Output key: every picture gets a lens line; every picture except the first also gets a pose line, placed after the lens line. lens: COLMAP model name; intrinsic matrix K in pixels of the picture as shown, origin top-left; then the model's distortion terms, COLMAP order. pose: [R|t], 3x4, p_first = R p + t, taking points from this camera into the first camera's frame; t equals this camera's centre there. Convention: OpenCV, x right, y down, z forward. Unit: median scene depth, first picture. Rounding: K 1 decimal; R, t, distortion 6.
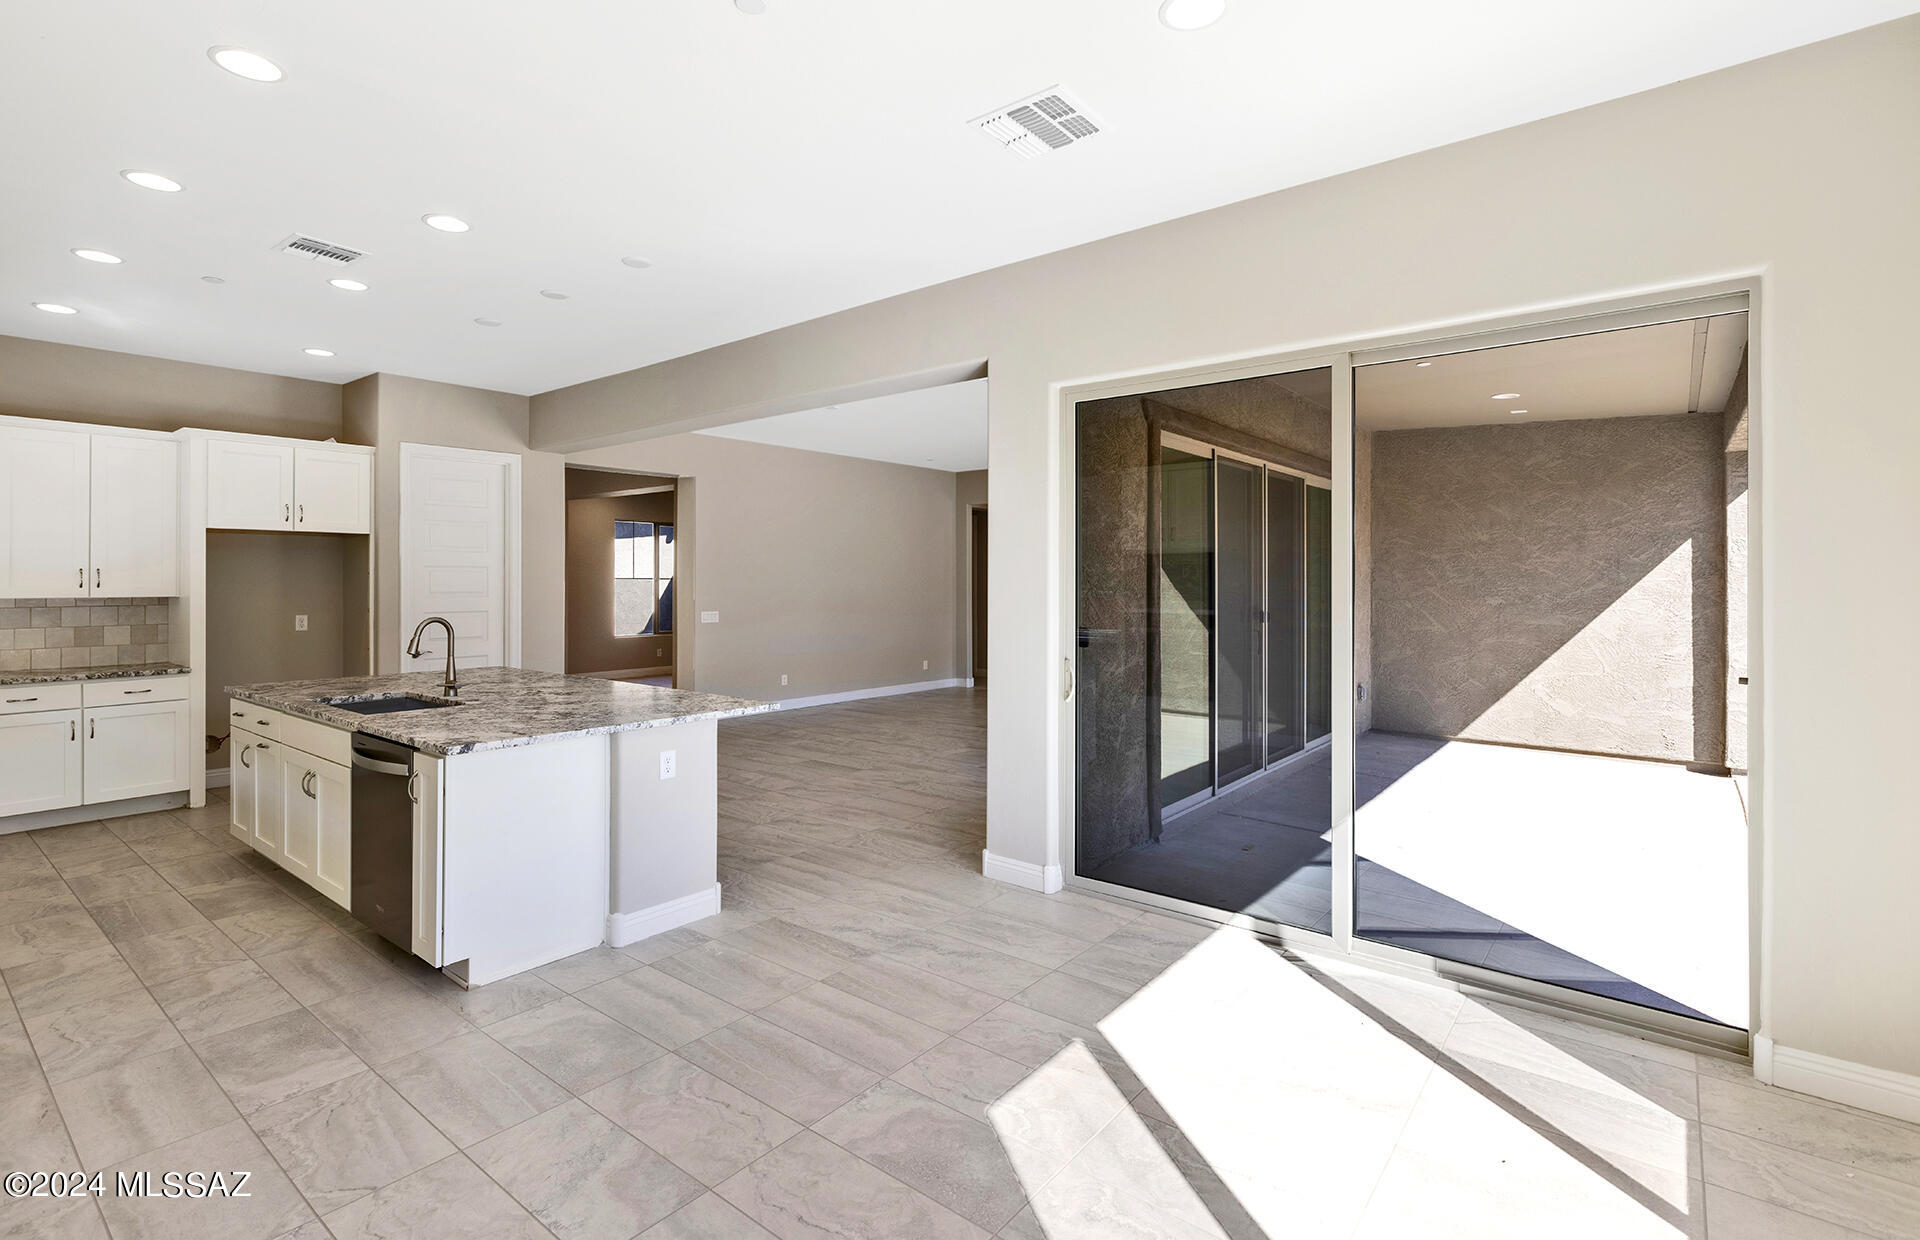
lens RADIAL K [[889.6, 0, 945.7], [0, 889.6, 575.3], [0, 0, 1]] dist [0.005809, 0.000139]
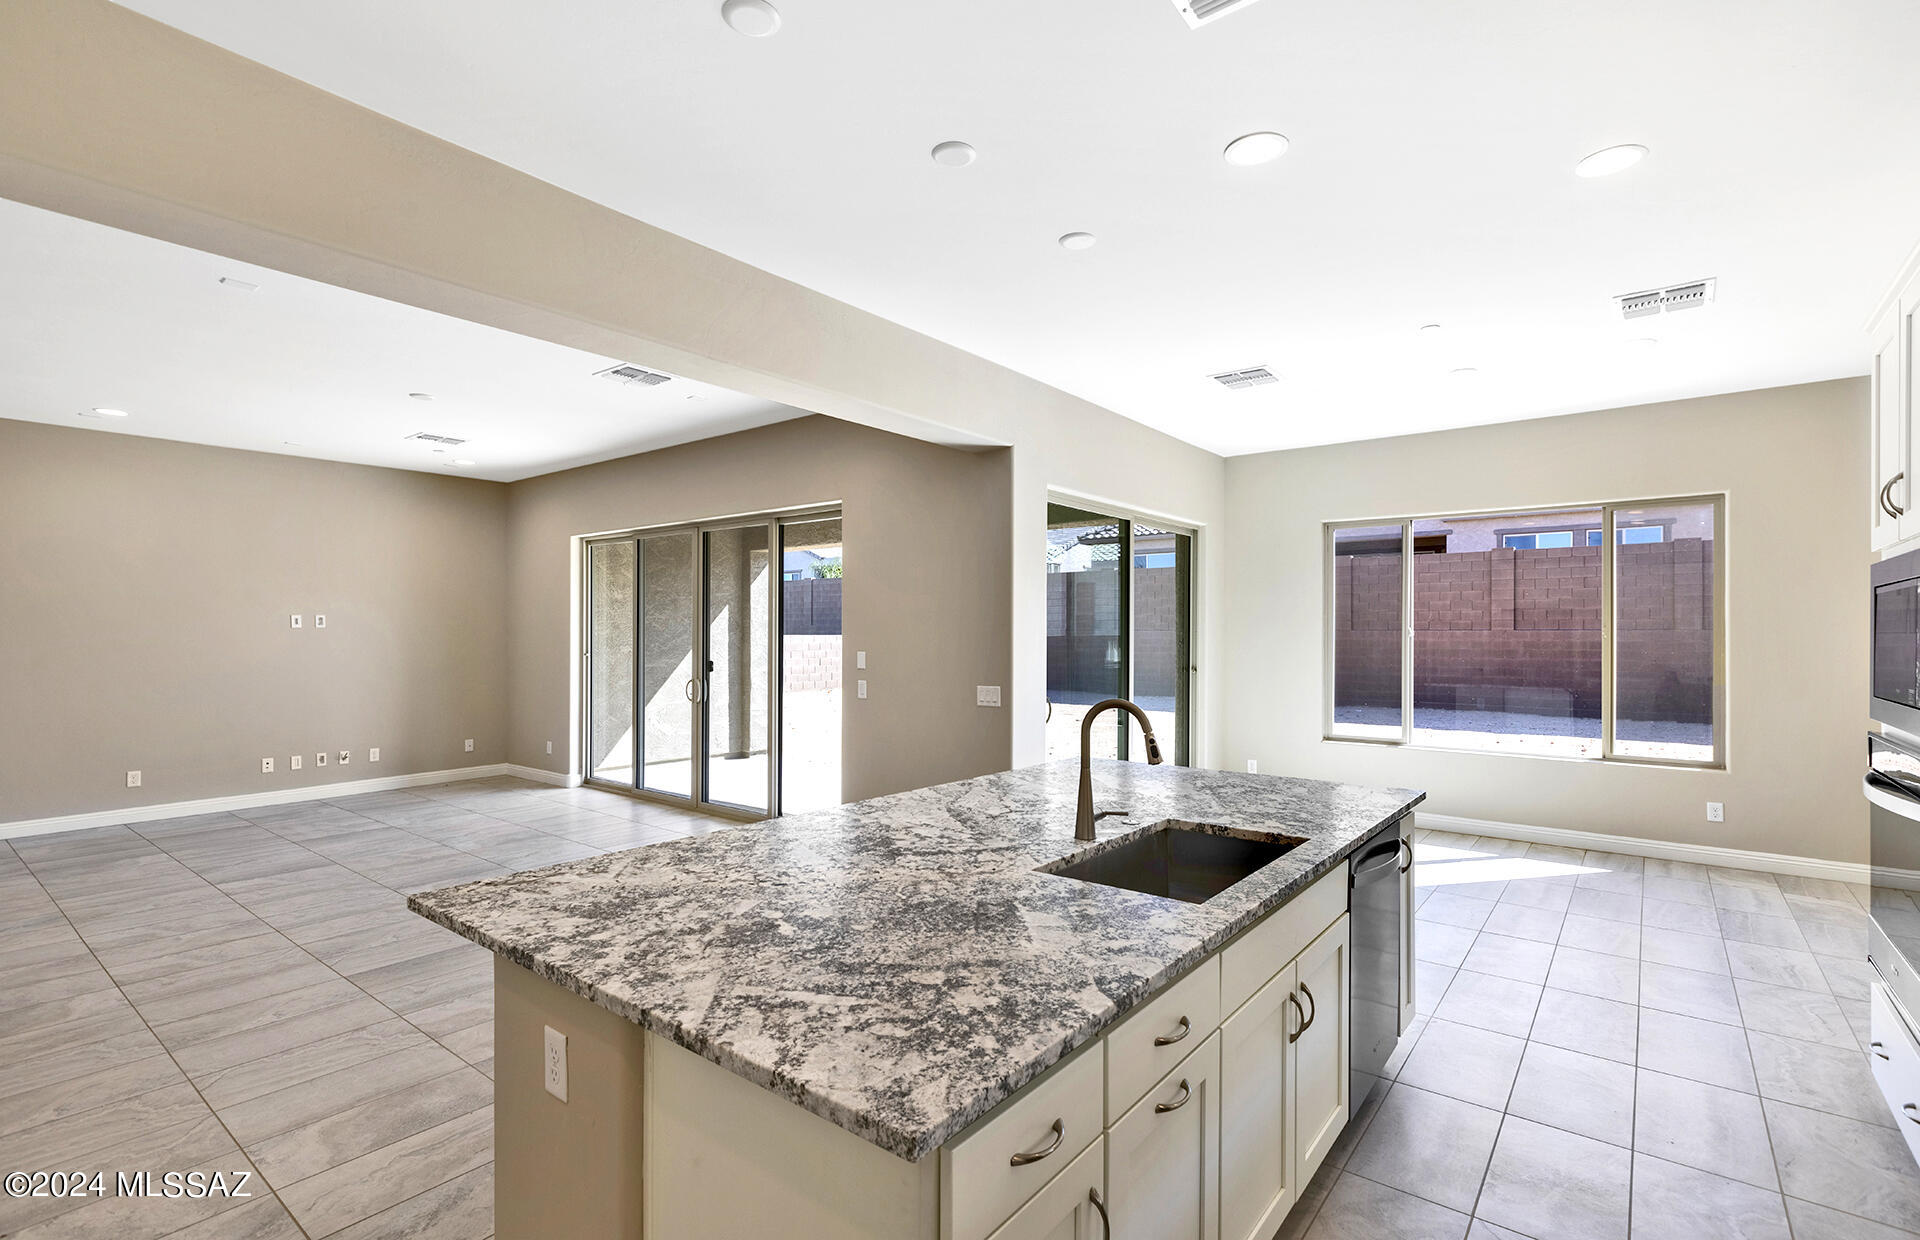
lens RADIAL K [[869.7, 0, 960.0], [0, 869.7, 620.0], [0, 0, 1]] dist [0.006778, -0.000720]
pose [[-0.007732, 0.015277, 0.999853, -0.842824], [-0.009367, 0.999838, -0.015350, 0.003997], [-0.999926, -0.009484, -0.007588, 0.821627]]
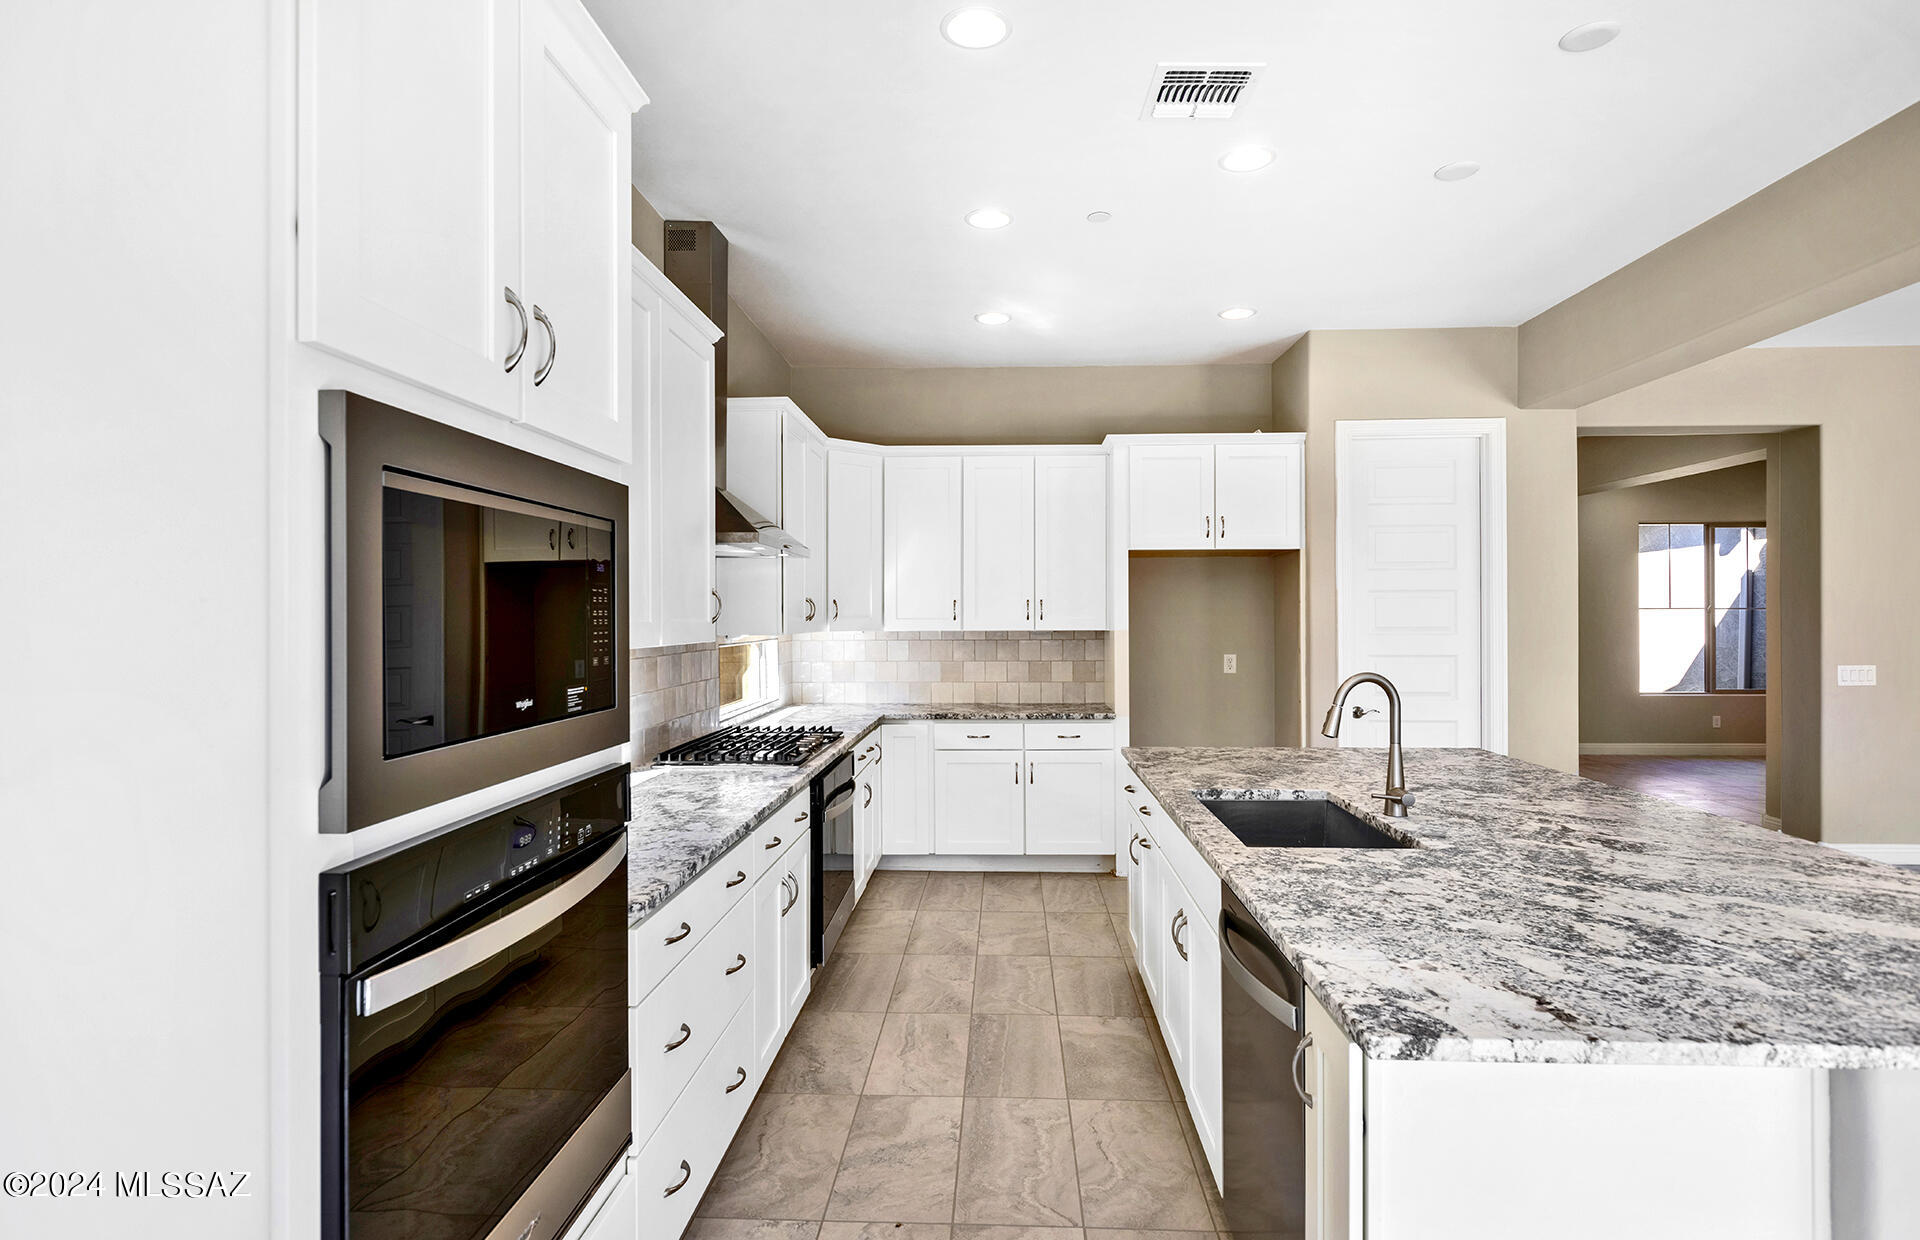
lens RADIAL K [[982.3, 0, 960.0], [0, 982.3, 620.0], [0, 0, 1]] dist [0.001581, -0.000494]
pose [[0.590194, 0.002395, -0.807258, -0.168323], [0.007529, 0.999936, 0.008471, 0.004551], [0.807226, -0.011078, 0.590138, 0.319242]]
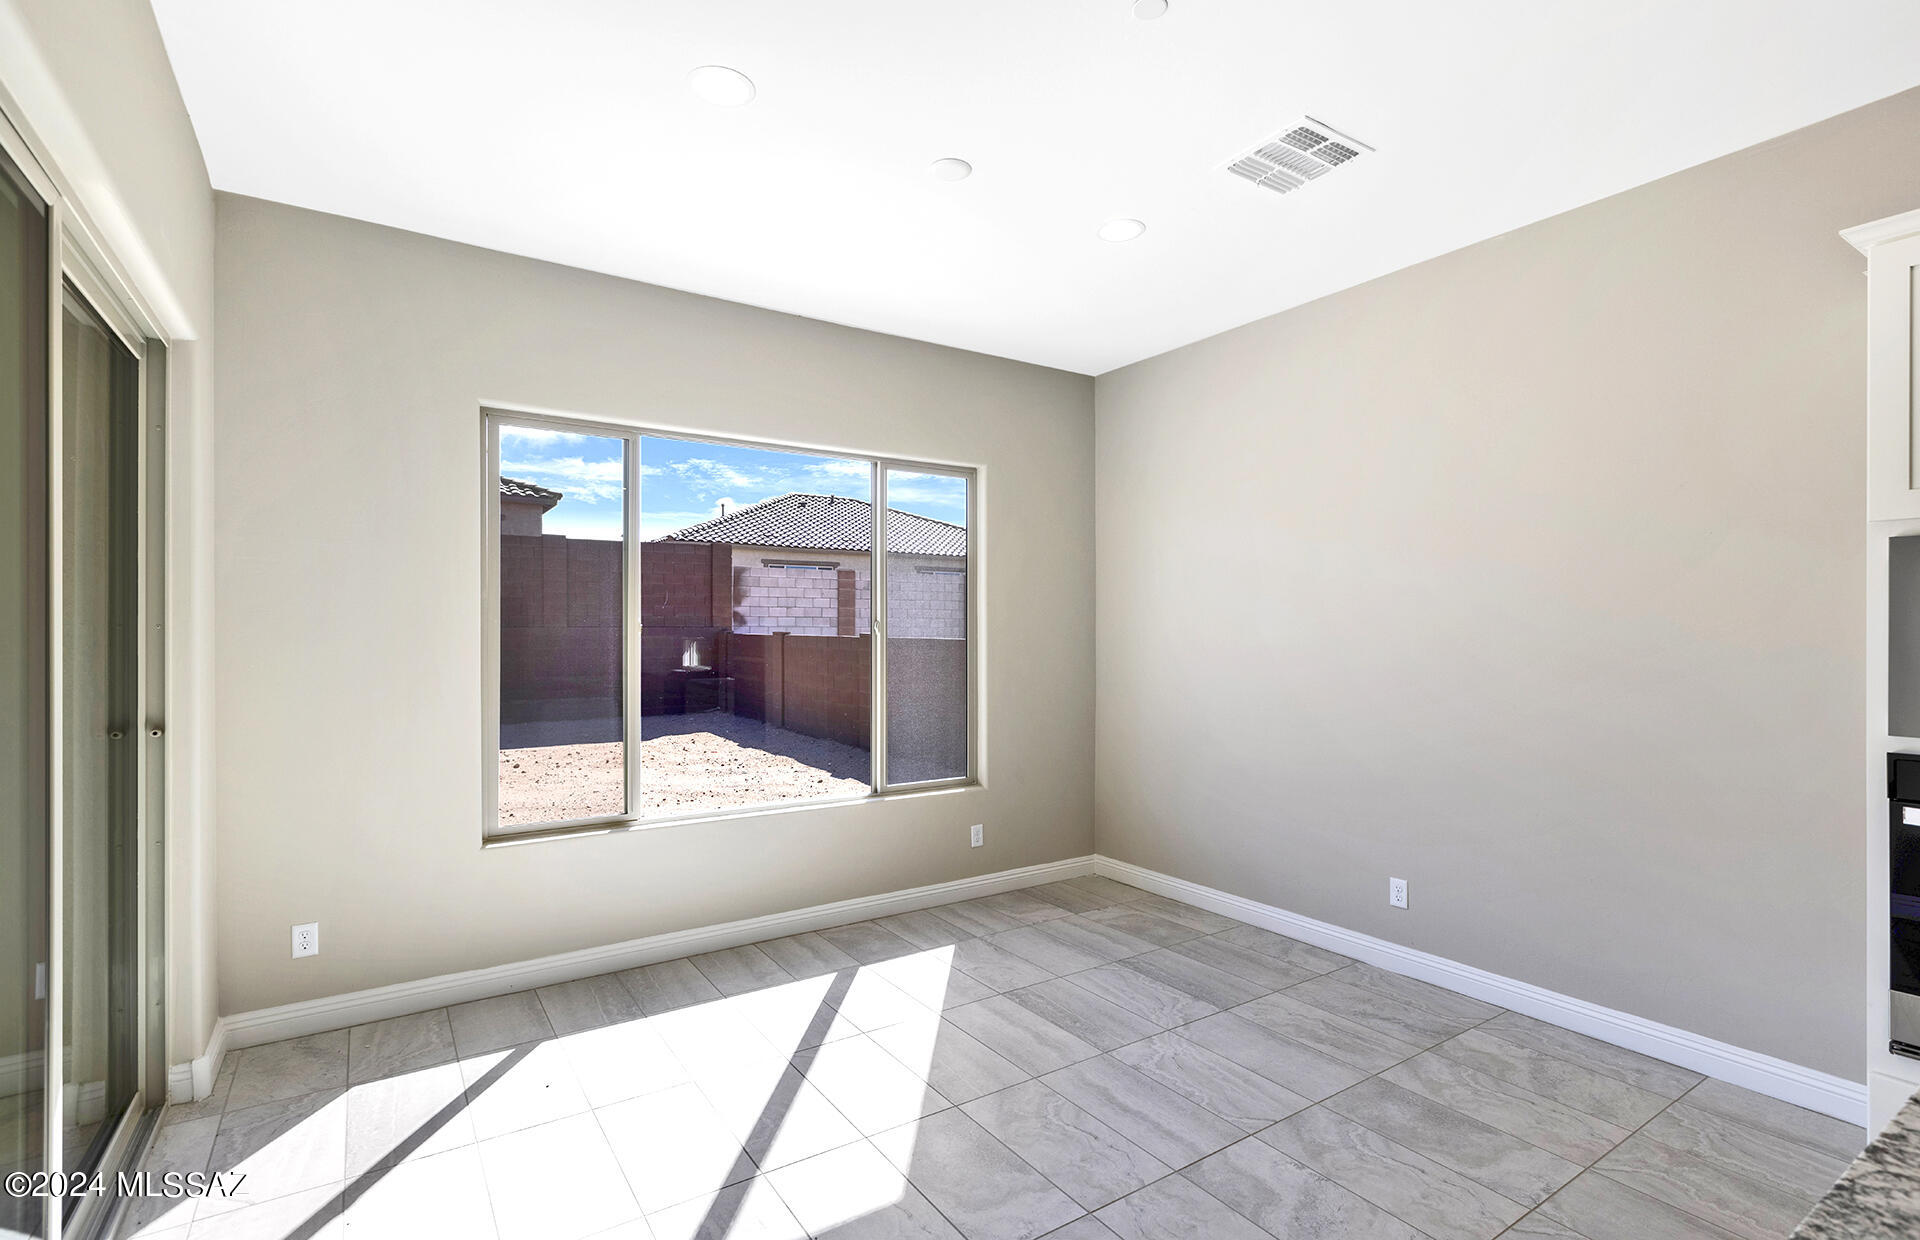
lens RADIAL K [[904.3, 0, 965.2], [0, 904.3, 630.8], [0, 0, 1]] dist [0.013325, -0.000005]
pose [[-0.955126, 0.000722, 0.296199, -0.129490], [-0.001574, 0.999971, -0.007512, 0.004838], [-0.296196, -0.007642, -0.955097, 0.806353]]
